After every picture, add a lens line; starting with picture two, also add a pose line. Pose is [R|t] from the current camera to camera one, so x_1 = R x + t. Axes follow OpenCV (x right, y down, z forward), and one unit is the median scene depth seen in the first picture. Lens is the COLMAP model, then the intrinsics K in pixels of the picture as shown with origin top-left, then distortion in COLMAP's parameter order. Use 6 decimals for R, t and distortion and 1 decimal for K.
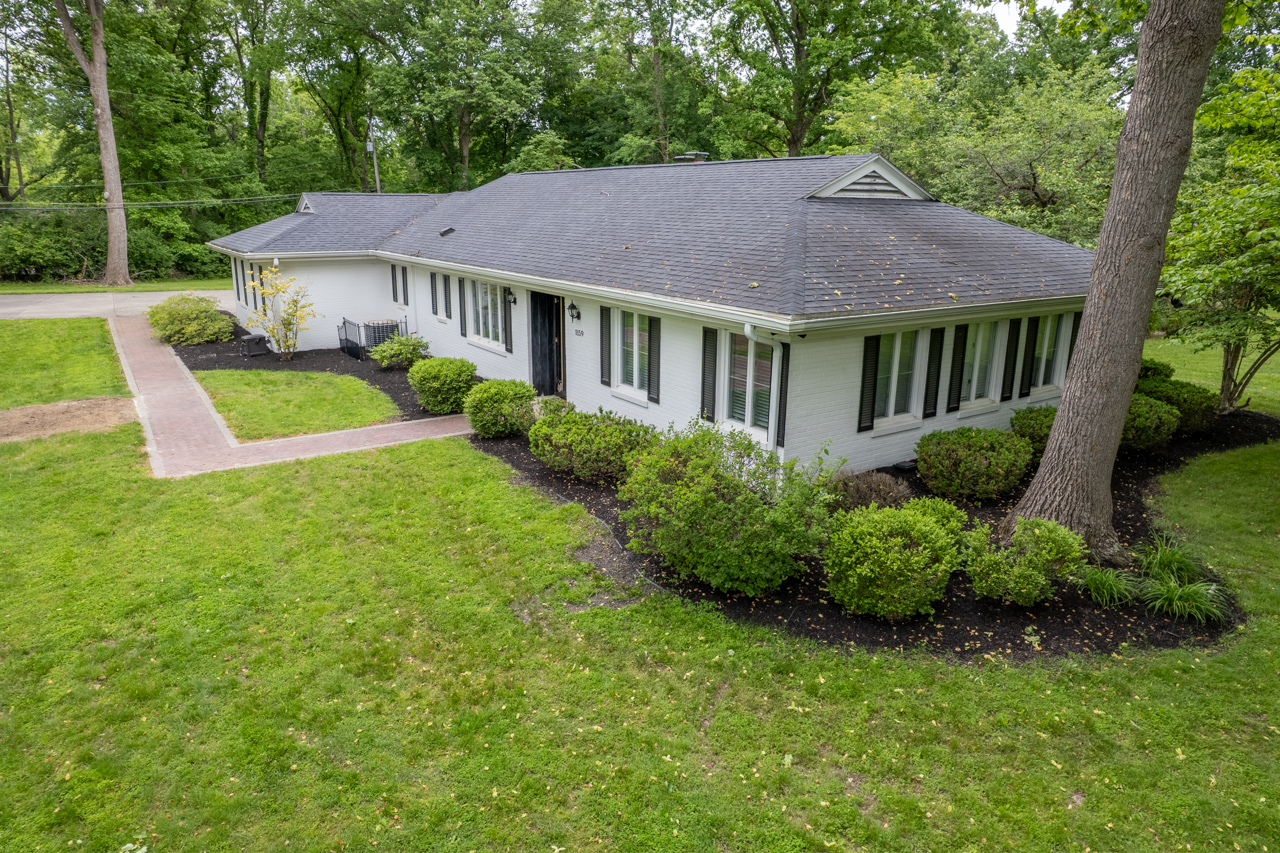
lens RADIAL K [[819.6, 0, 641.1], [0, 819.6, 431.0], [0, 0, 1]] dist [-0.066454, 0.060050]
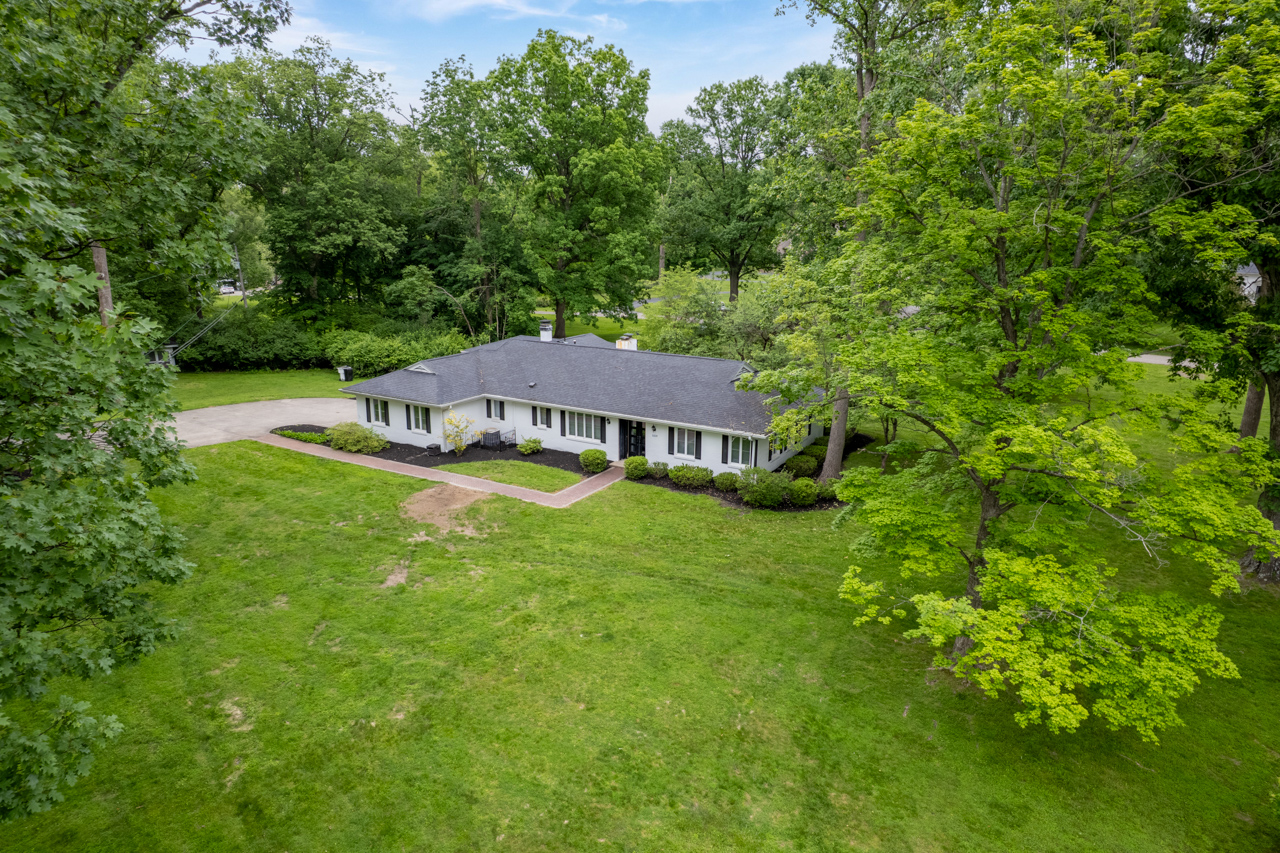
lens RADIAL K [[819.6, 0, 641.1], [0, 819.6, 431.0], [0, 0, 1]] dist [-0.066454, 0.060050]
pose [[0.904235, -0.111848, 0.412126, -1.286644], [0.116304, 0.993110, 0.014343, -0.188561], [-0.410891, 0.034963, 0.911014, -1.503616]]
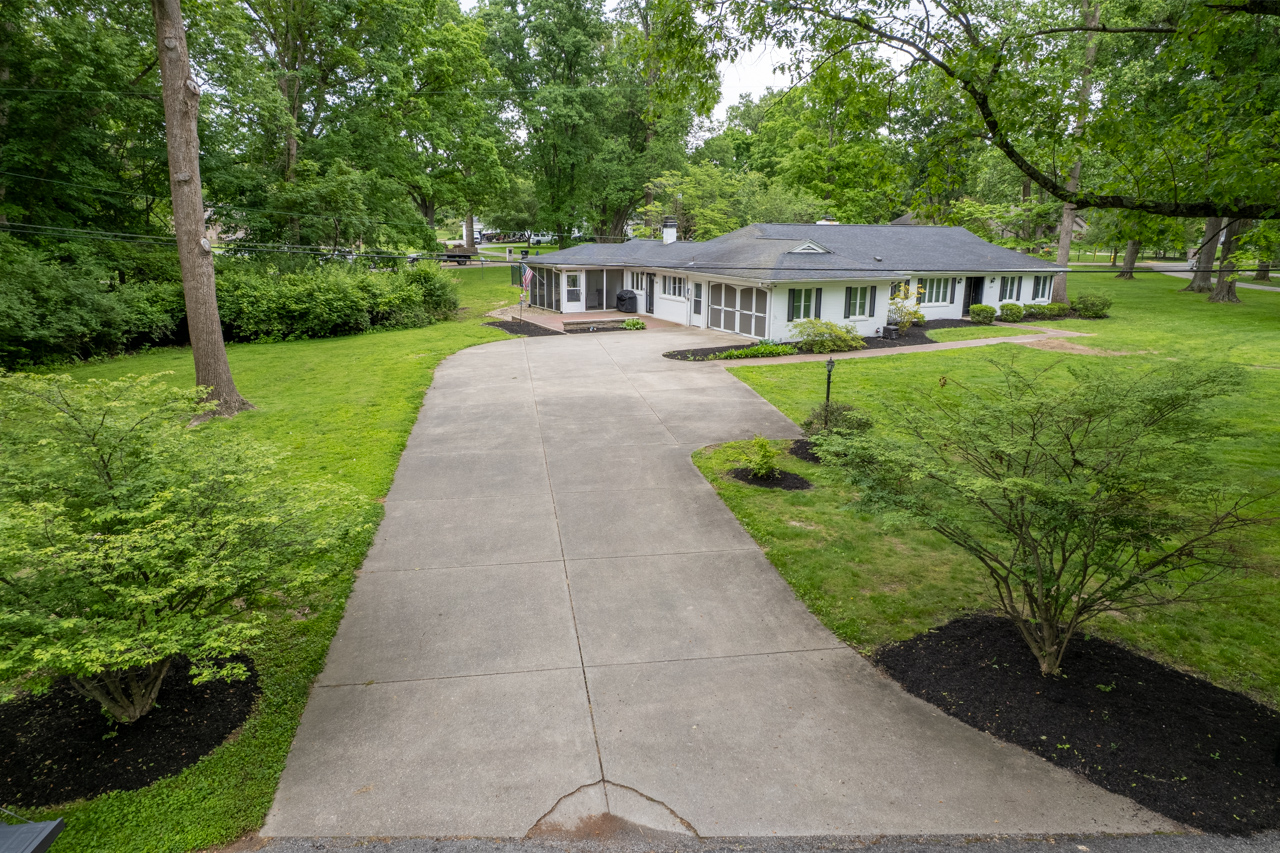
lens RADIAL K [[819.6, 0, 641.1], [0, 819.6, 431.0], [0, 0, 1]] dist [-0.066454, 0.060050]
pose [[0.110735, -0.257181, 0.959998, -3.424386], [0.257526, 0.940372, 0.222218, -0.654243], [-0.959905, 0.222617, 0.170363, 1.955439]]
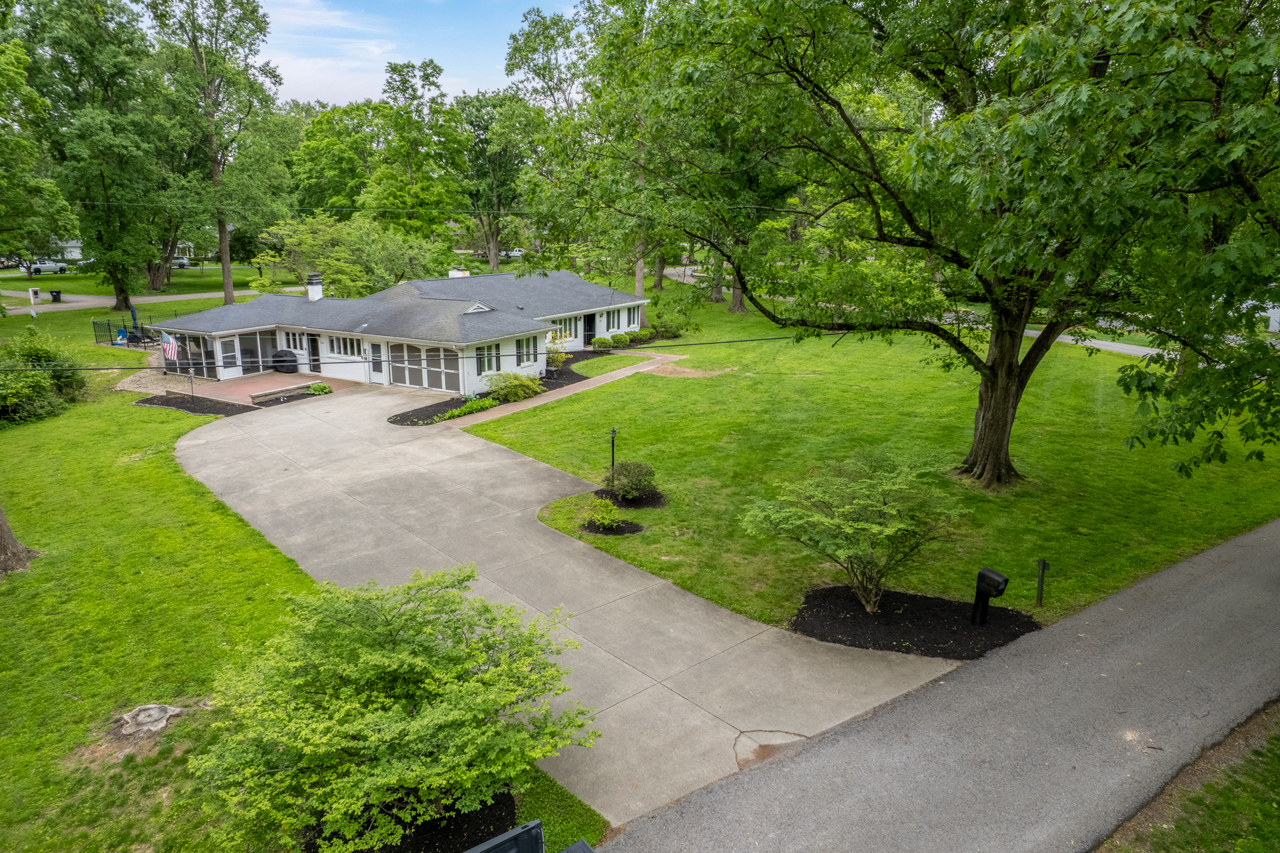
lens RADIAL K [[819.6, 0, 641.1], [0, 819.6, 431.0], [0, 0, 1]] dist [-0.066454, 0.060050]
pose [[-0.447676, -0.235769, 0.862554, -3.669569], [0.226706, 0.903171, 0.364535, -1.033752], [-0.864980, 0.358740, -0.350878, 2.448750]]
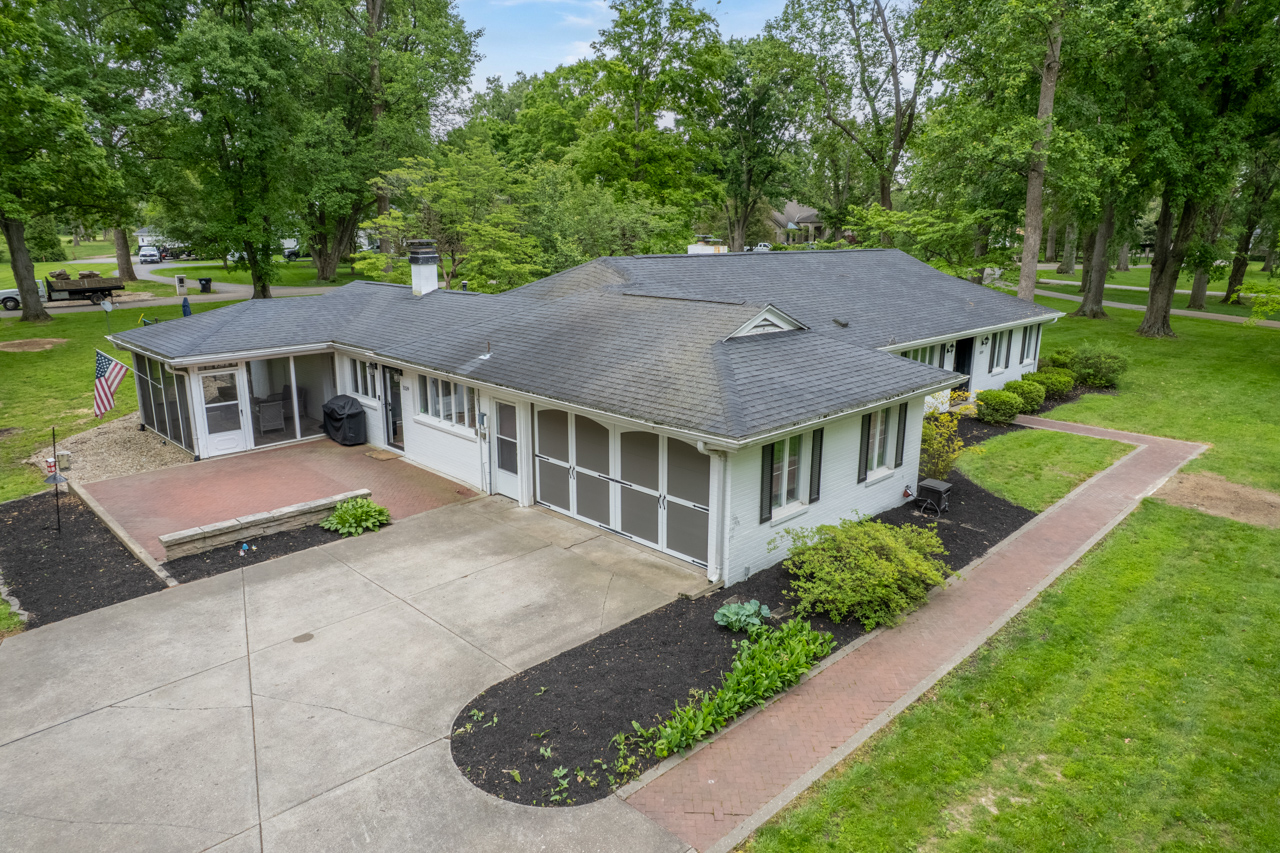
lens RADIAL K [[819.6, 0, 641.1], [0, 819.6, 431.0], [0, 0, 1]] dist [-0.066454, 0.060050]
pose [[-0.189909, -0.252456, 0.948789, -1.798563], [0.254187, 0.920784, 0.295882, -0.728384], [-0.948327, 0.297361, -0.110694, 2.086882]]
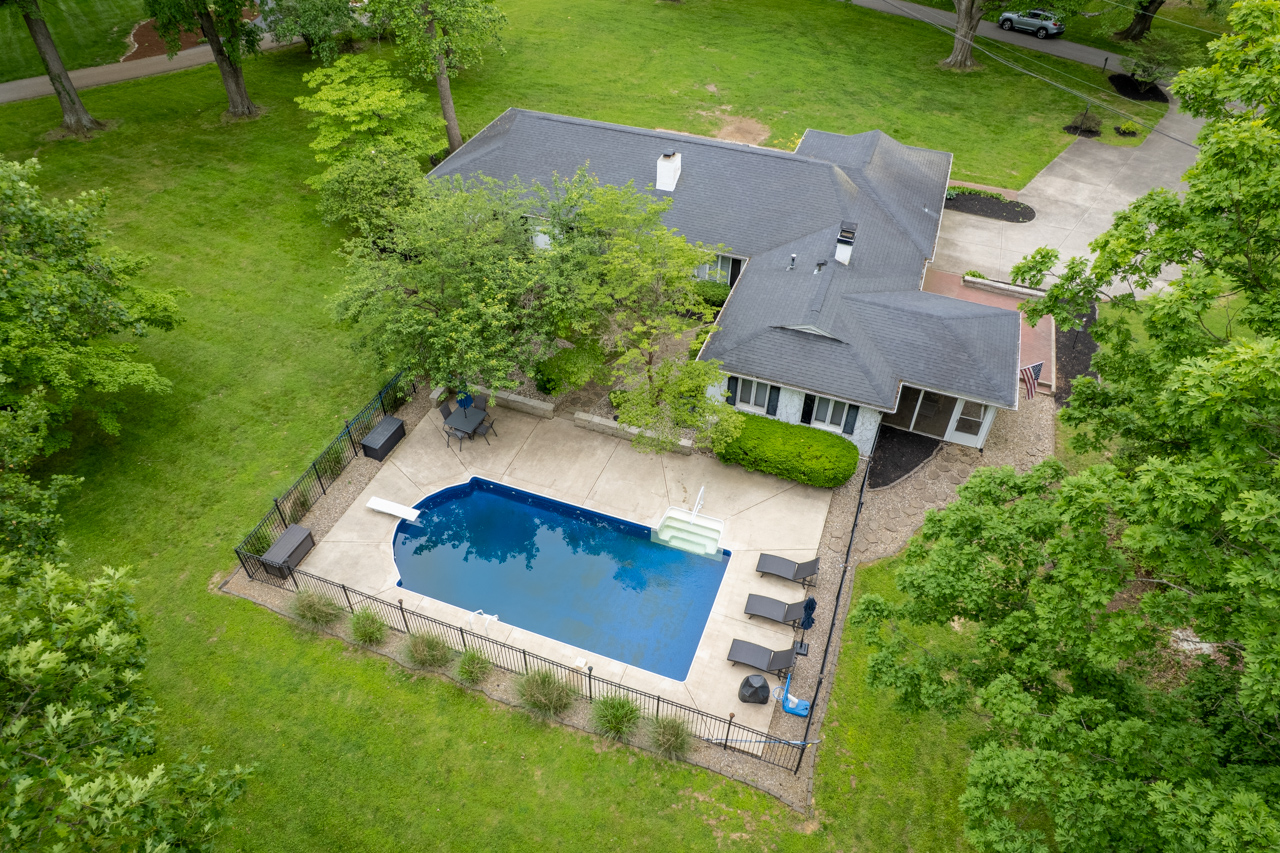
lens RADIAL K [[819.6, 0, 641.1], [0, 819.6, 431.0], [0, 0, 1]] dist [-0.066454, 0.060050]
pose [[-0.811445, 0.387911, -0.437128, 1.627664], [-0.175733, 0.551394, 0.815526, -2.124091], [0.557382, 0.738572, -0.379258, 3.152977]]
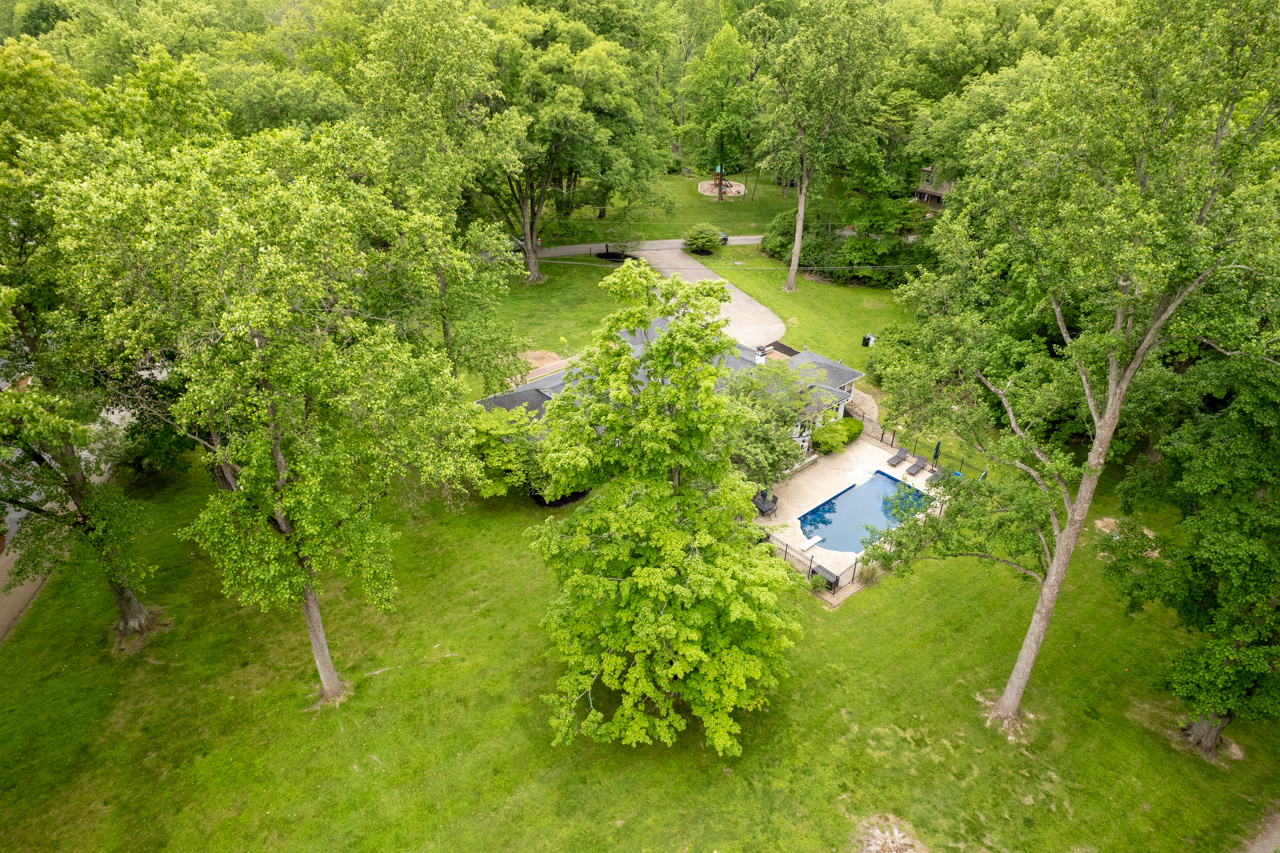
lens RADIAL K [[819.6, 0, 641.1], [0, 819.6, 431.0], [0, 0, 1]] dist [-0.066454, 0.060050]
pose [[0.120204, 0.489342, -0.863768, 4.221478], [-0.273706, 0.852690, 0.444976, -2.237828], [0.954272, 0.182931, 0.236433, 0.512128]]
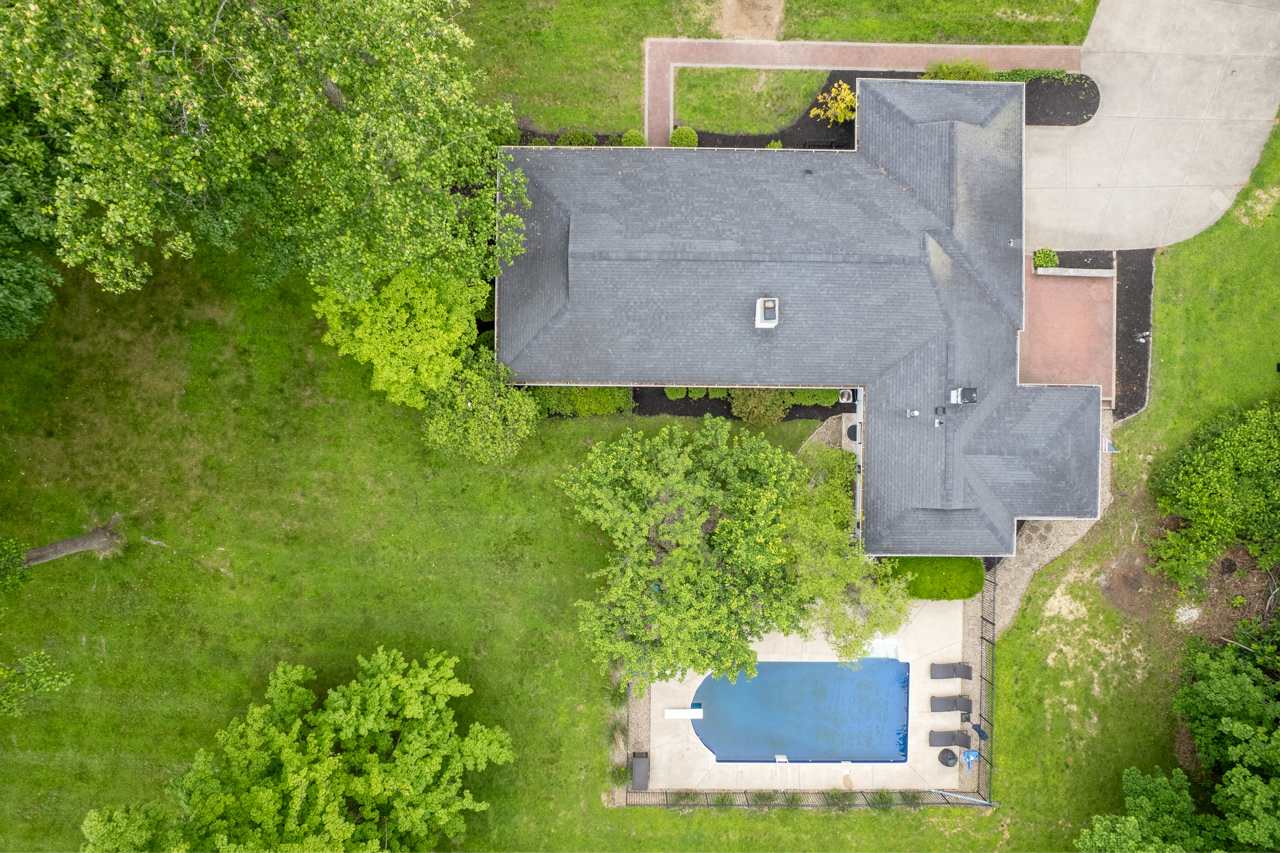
lens RADIAL K [[819.6, 0, 641.1], [0, 819.6, 431.0], [0, 0, 1]] dist [-0.066454, 0.060050]
pose [[-0.568273, 0.822831, -0.003789, 0.625664], [-0.225962, -0.151625, 0.962263, -2.854207], [0.791206, 0.547684, 0.272093, 0.822109]]
